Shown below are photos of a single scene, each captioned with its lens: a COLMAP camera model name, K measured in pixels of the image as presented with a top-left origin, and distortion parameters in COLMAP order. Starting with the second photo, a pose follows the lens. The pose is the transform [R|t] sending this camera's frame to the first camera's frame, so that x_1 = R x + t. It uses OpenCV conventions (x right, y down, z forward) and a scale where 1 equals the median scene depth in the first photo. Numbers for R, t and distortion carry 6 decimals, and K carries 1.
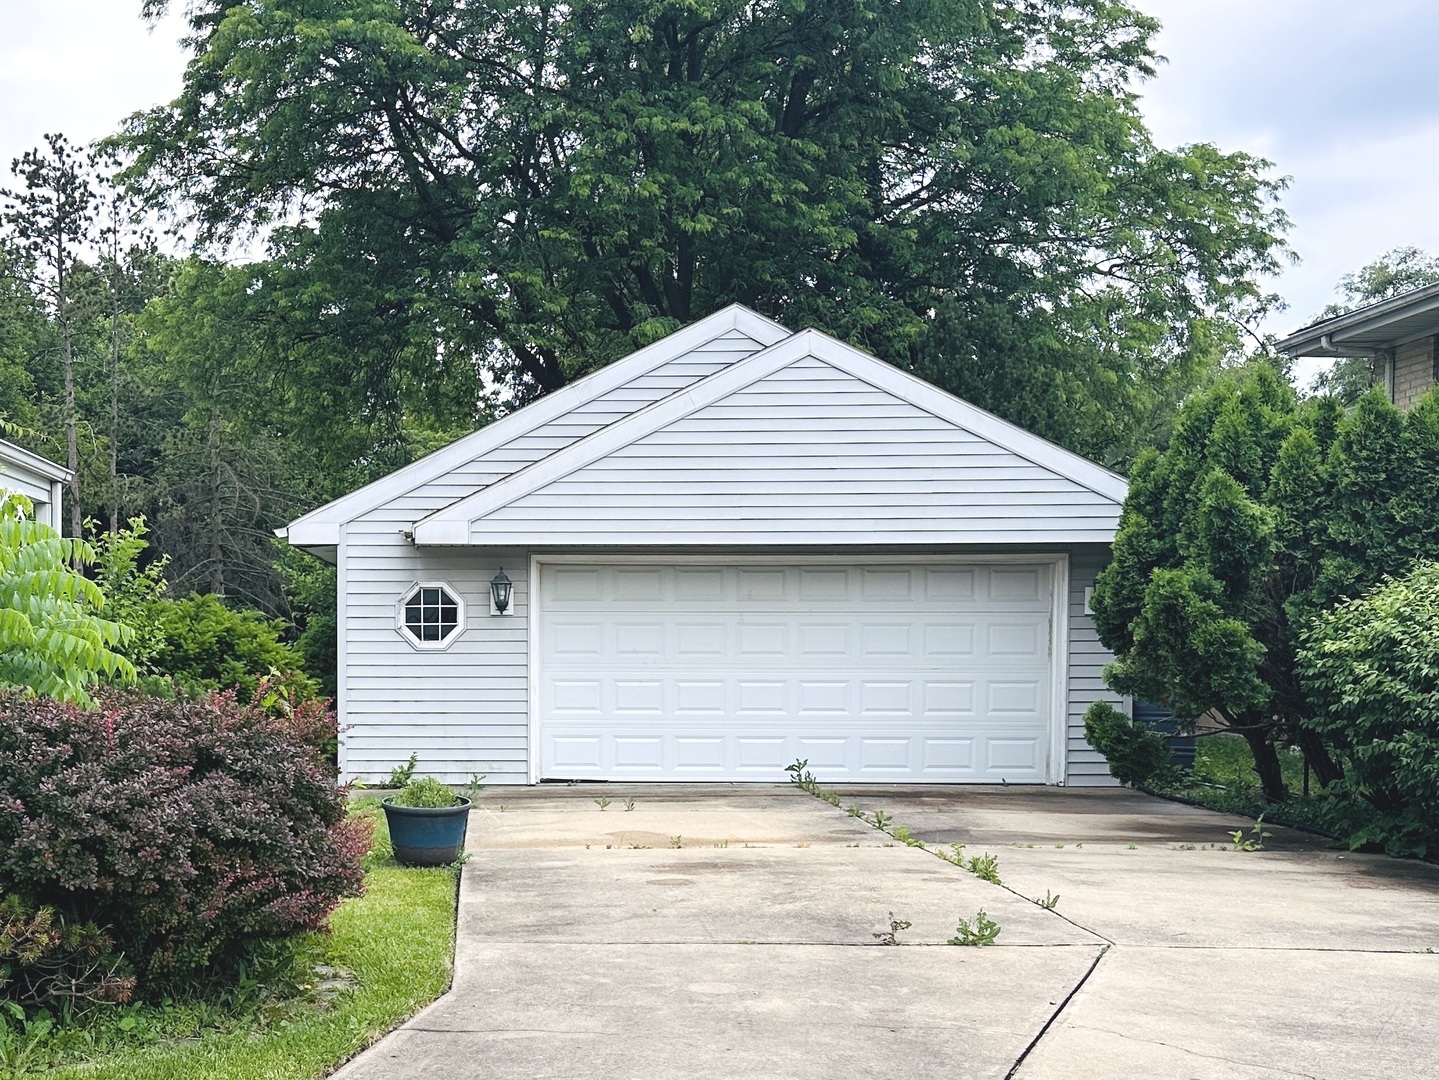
lens RADIAL K [[2305.0, 0, 719.5], [0, 2305.0, 542.1], [0, 0, 1]] dist [0.168688, 0.000000]
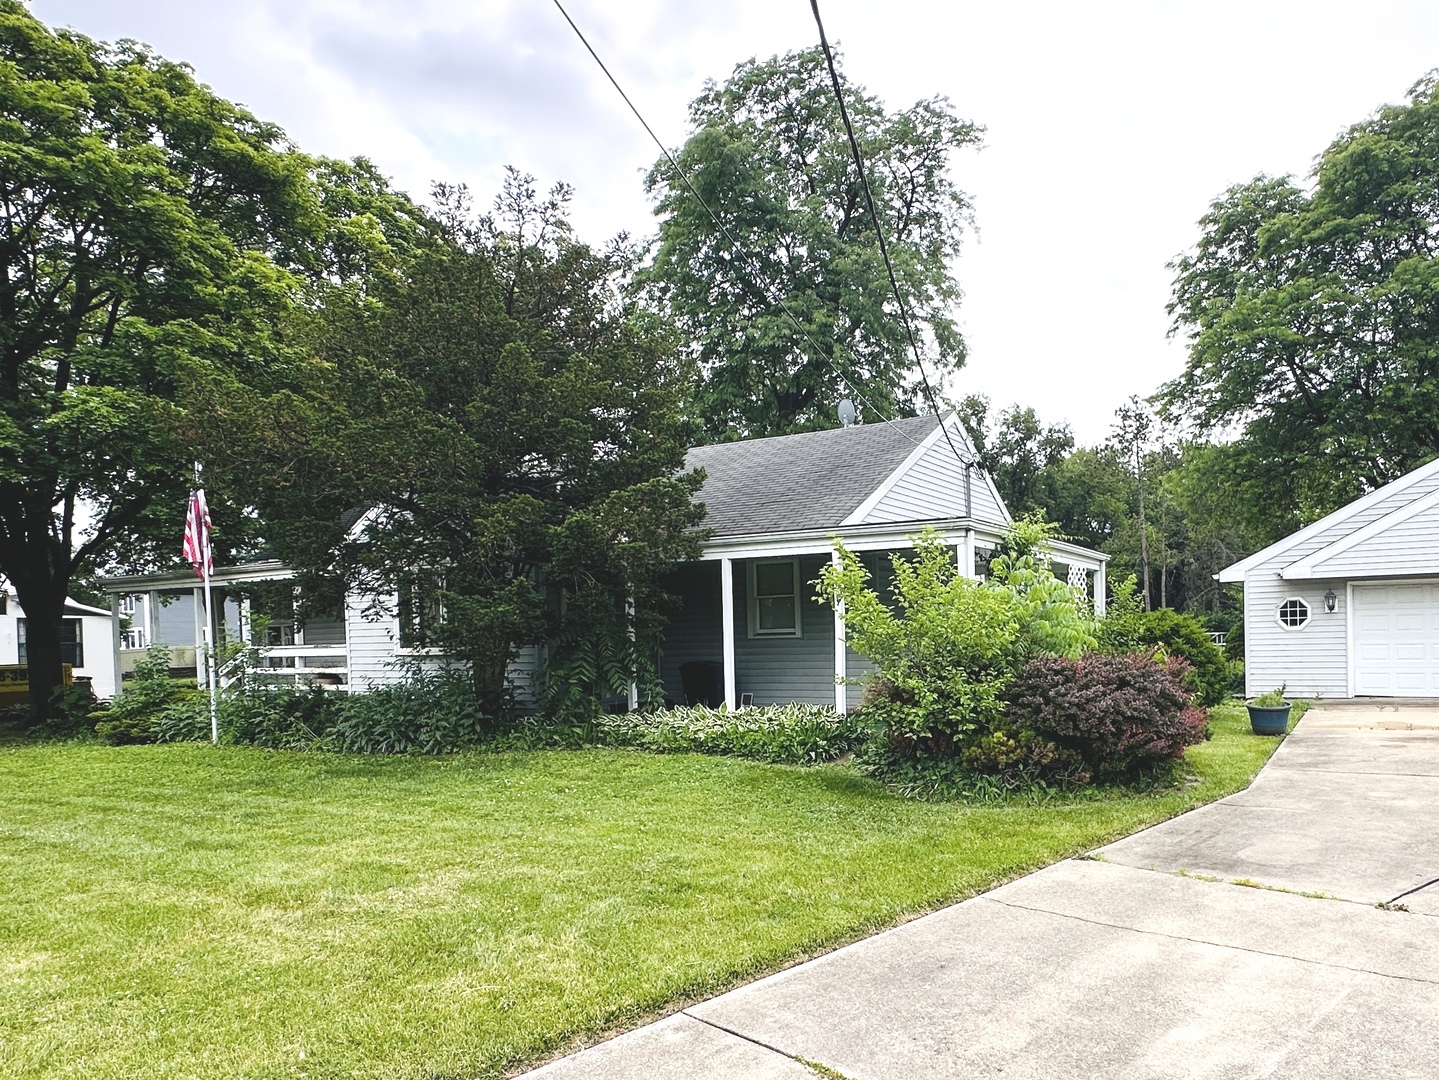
lens RADIAL K [[578.3, 0, 719.2], [0, 578.3, 539.7], [0, 0, 1]] dist [0.002977, 0.000522]
pose [[0.893628, -0.104245, -0.436533, -0.343792], [0.046147, 0.988838, -0.141668, 0.015902], [0.446429, 0.106454, 0.888464, 0.302583]]
